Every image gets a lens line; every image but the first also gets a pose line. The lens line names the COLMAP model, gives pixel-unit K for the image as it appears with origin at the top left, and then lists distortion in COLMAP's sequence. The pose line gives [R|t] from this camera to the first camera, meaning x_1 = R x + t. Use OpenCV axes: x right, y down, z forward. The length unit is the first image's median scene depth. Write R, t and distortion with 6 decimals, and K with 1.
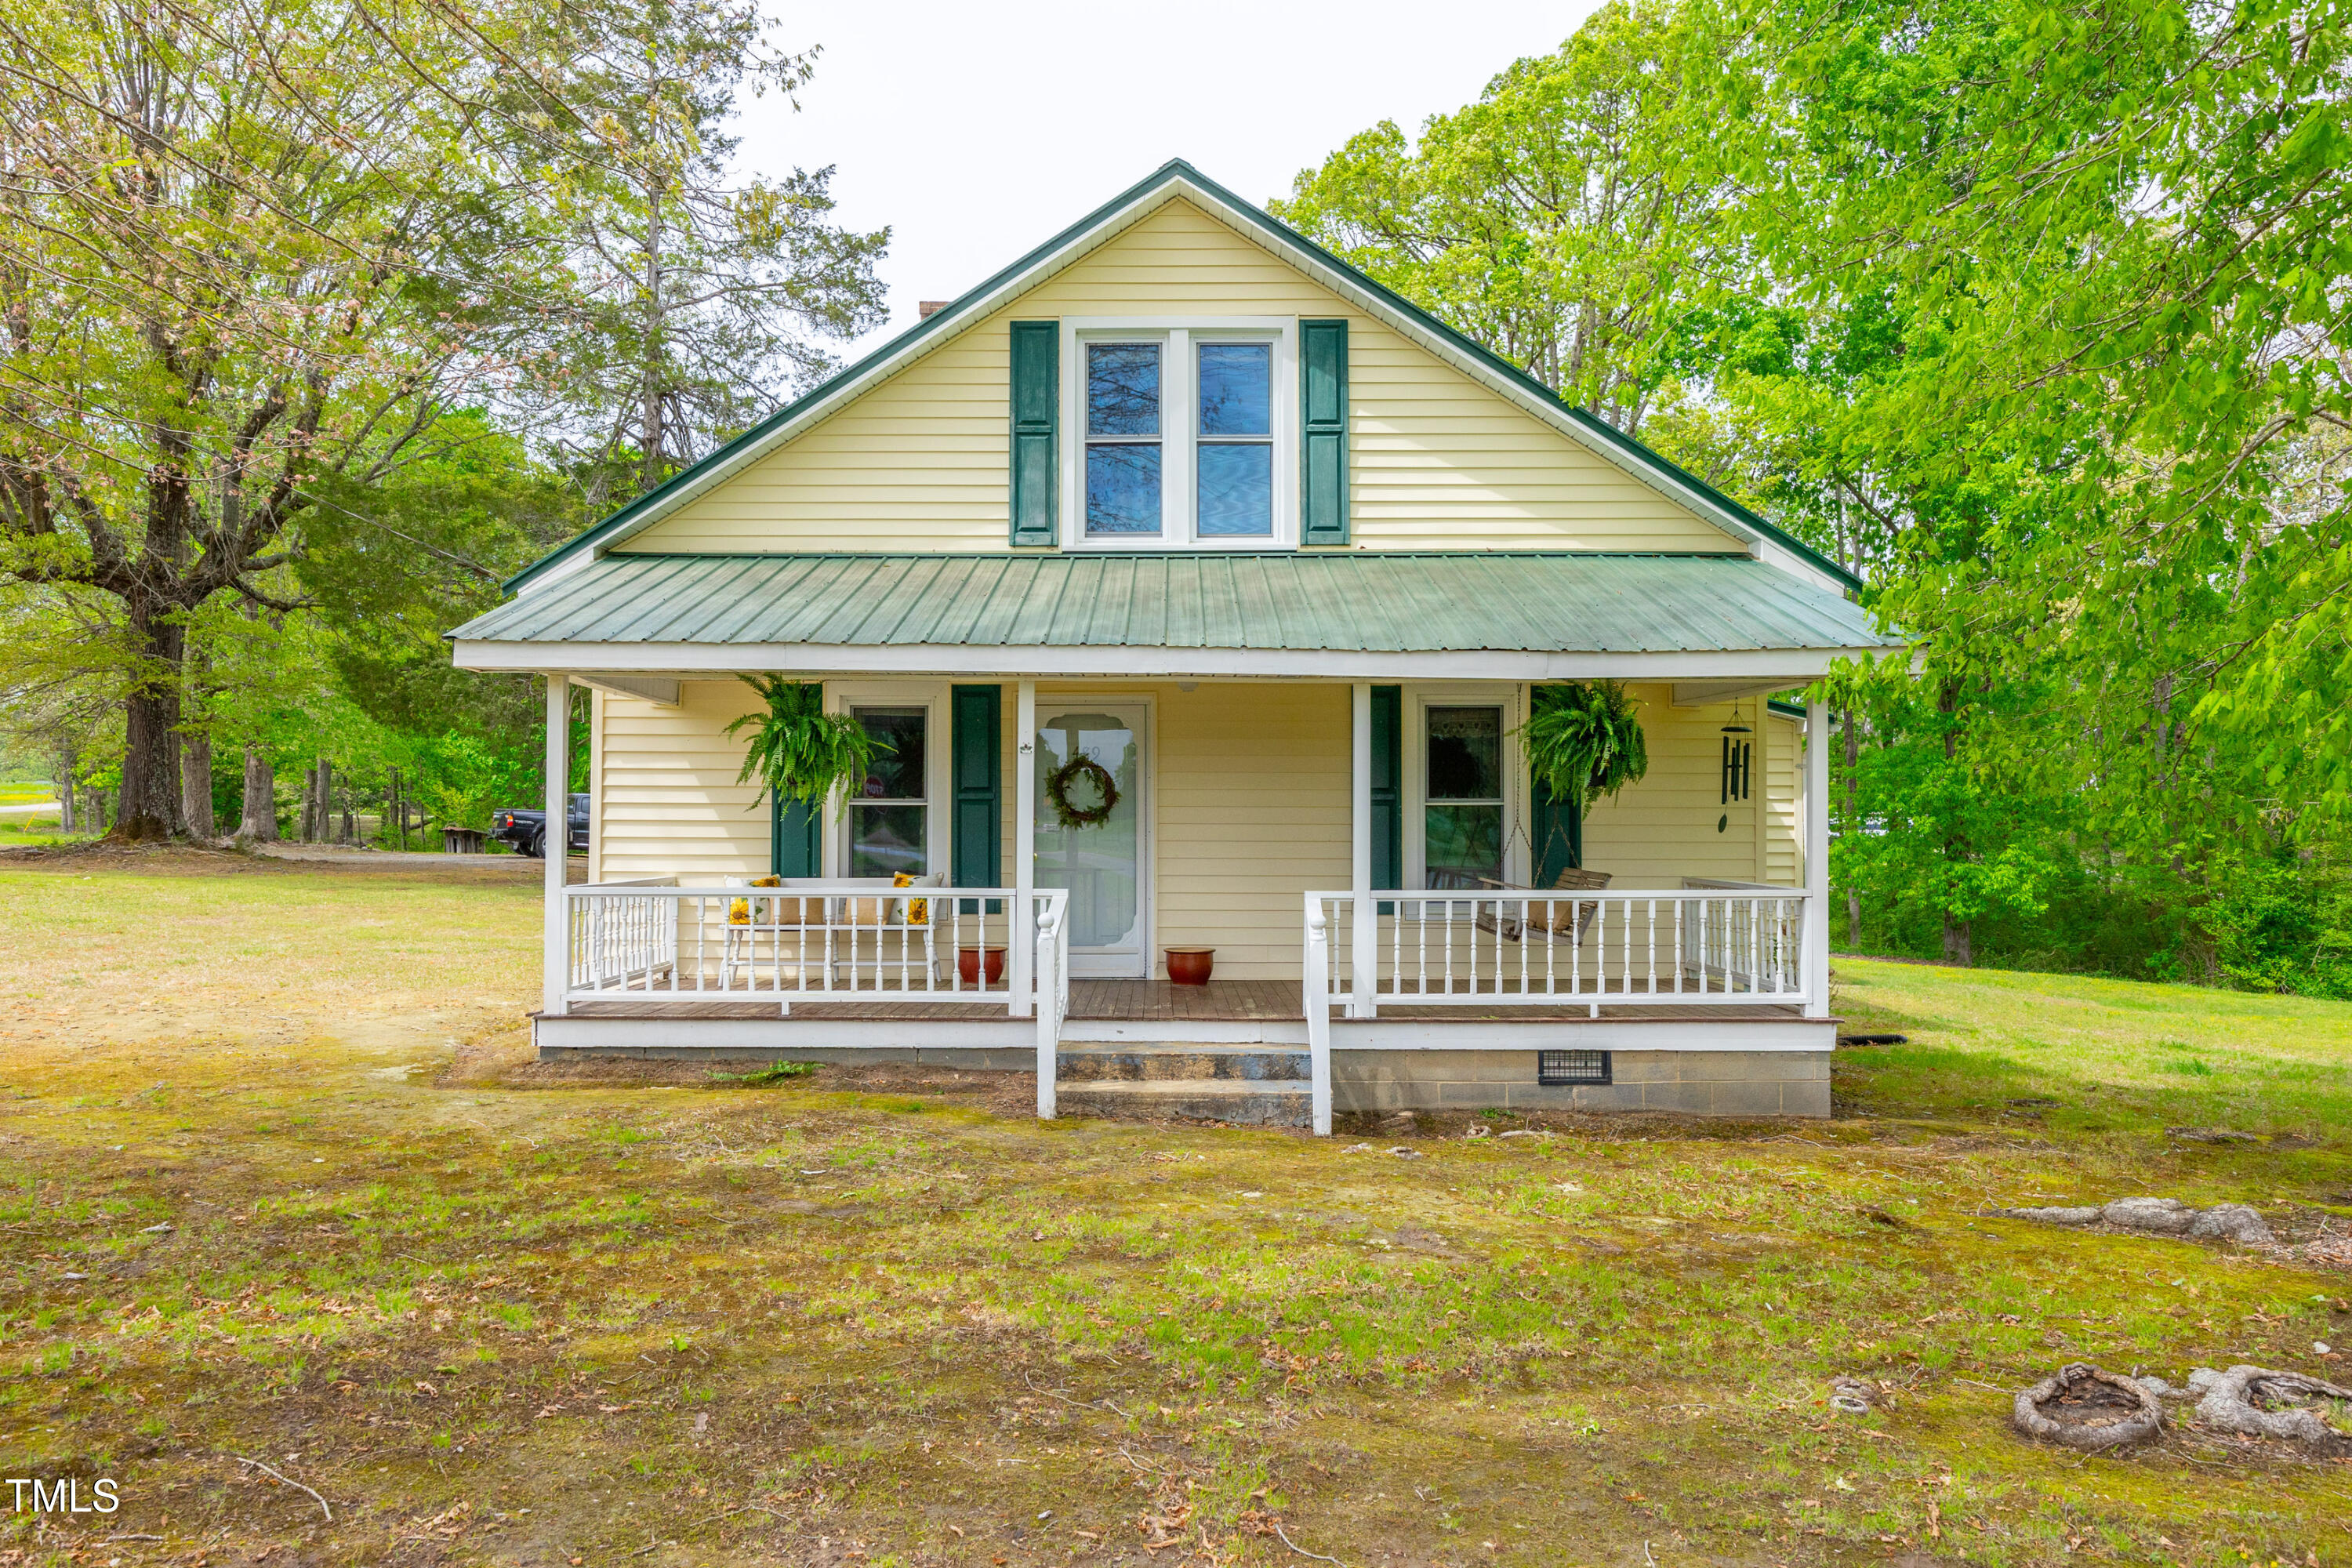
lens RADIAL K [[1722.6, 0, 1156.3], [0, 1722.6, 779.4], [0, 0, 1]] dist [-0.004812, 0.001136]
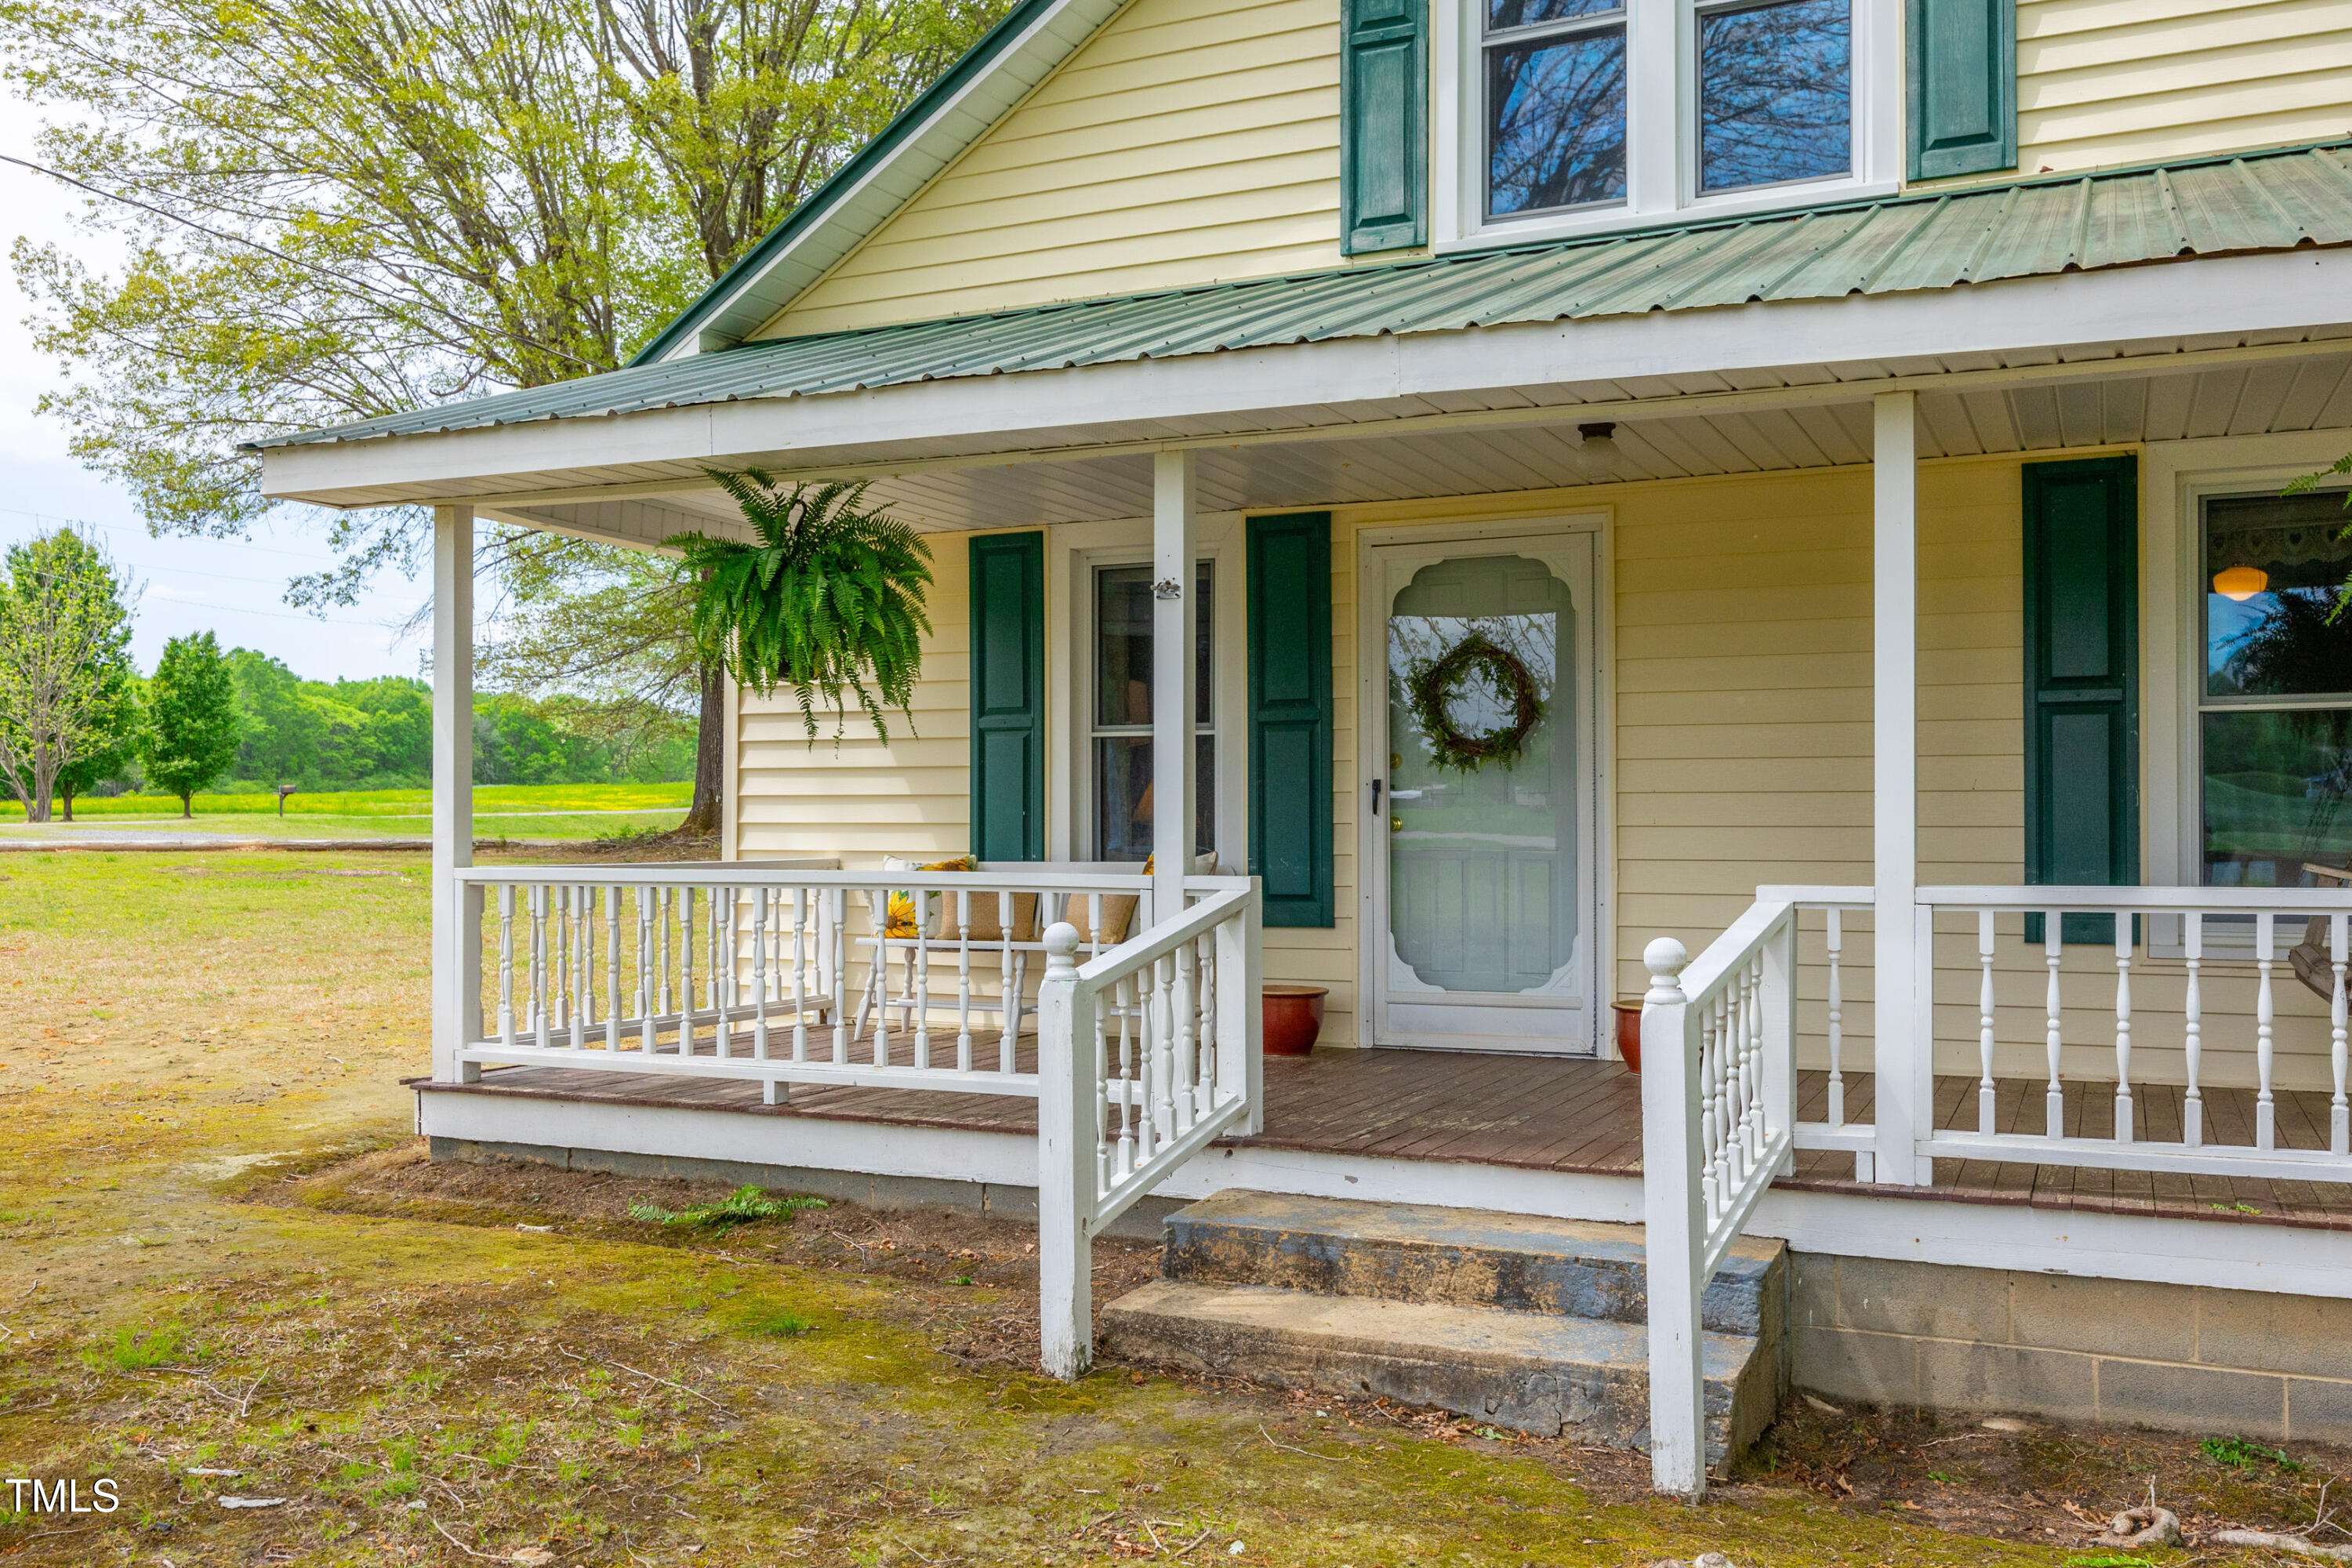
lens RADIAL K [[2064.3, 0, 1158.0], [0, 2064.3, 806.3], [0, 0, 1]] dist [0.002310, -0.002441]
pose [[0.902986, -0.007355, -0.429608, 0.142774], [0.014880, 0.999789, 0.014159, 0.028944], [0.429413, -0.019178, 0.902905, 0.380830]]
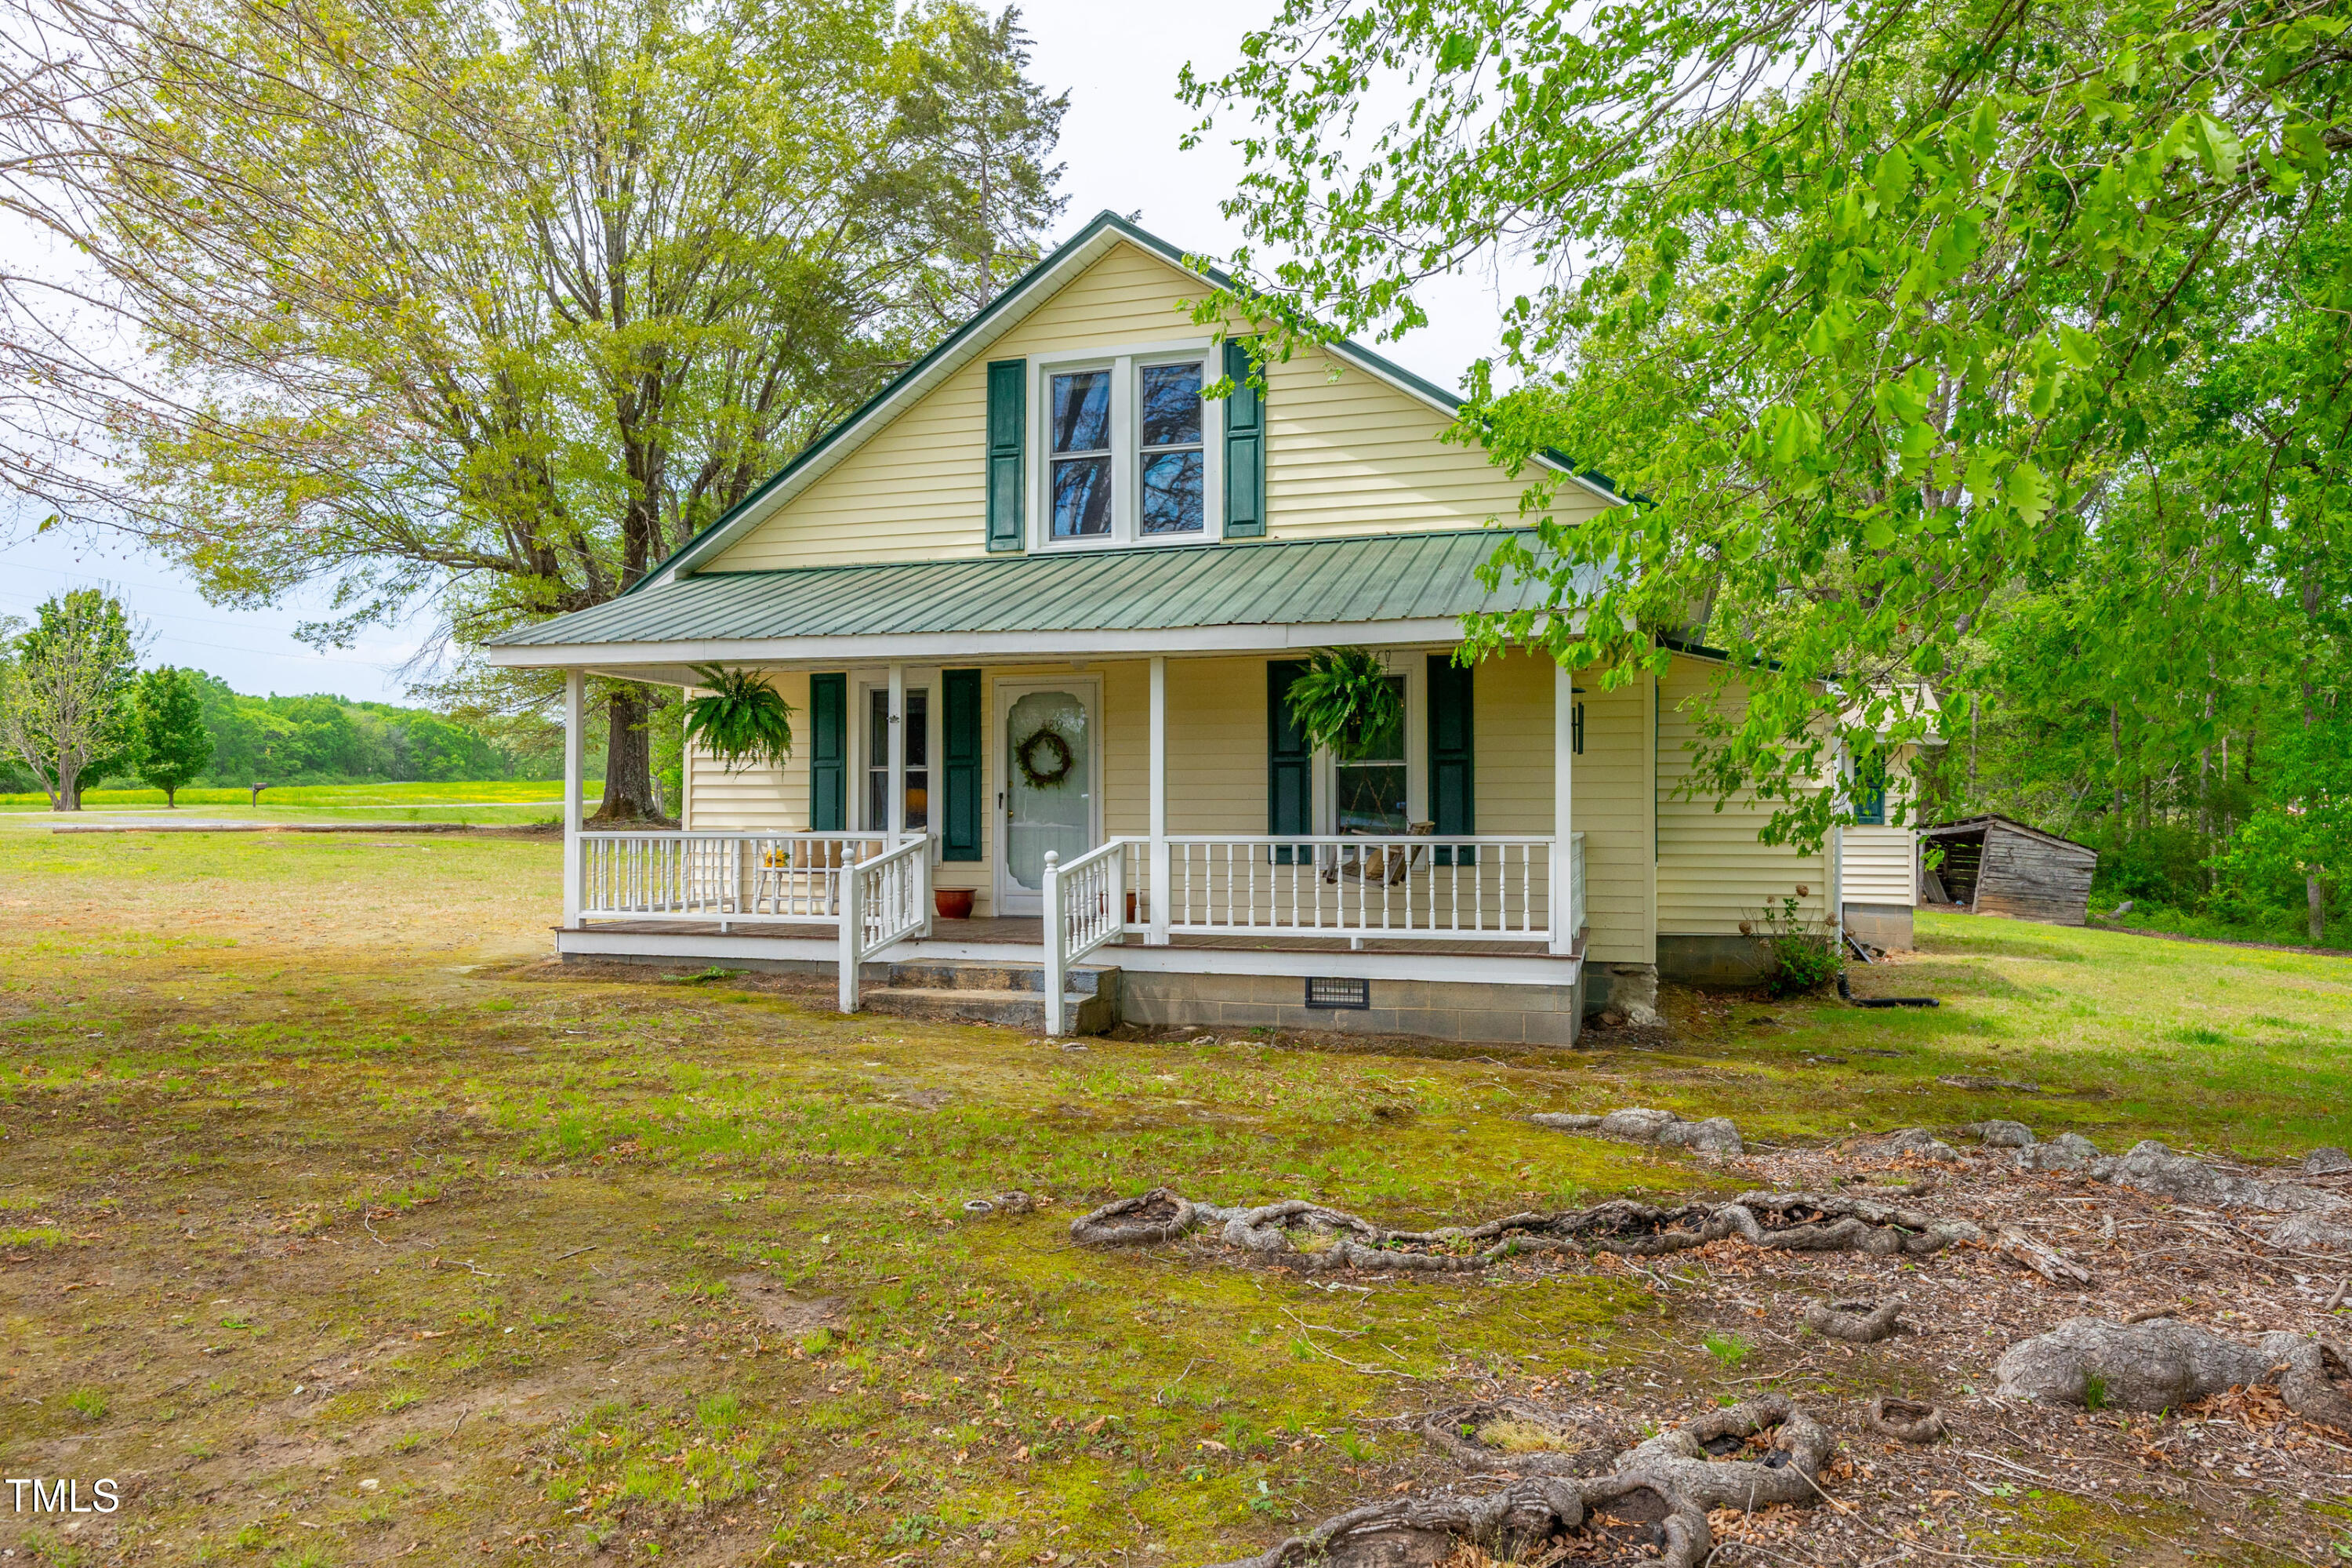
lens RADIAL K [[1660.5, 0, 1170.0], [0, 1660.5, 777.0], [0, 0, 1]] dist [0.005512, 0.000838]
pose [[0.951245, -0.008890, -0.308308, 0.388469], [0.009887, 0.999950, 0.001673, 0.019175], [0.308278, -0.004639, 0.951285, -0.052041]]
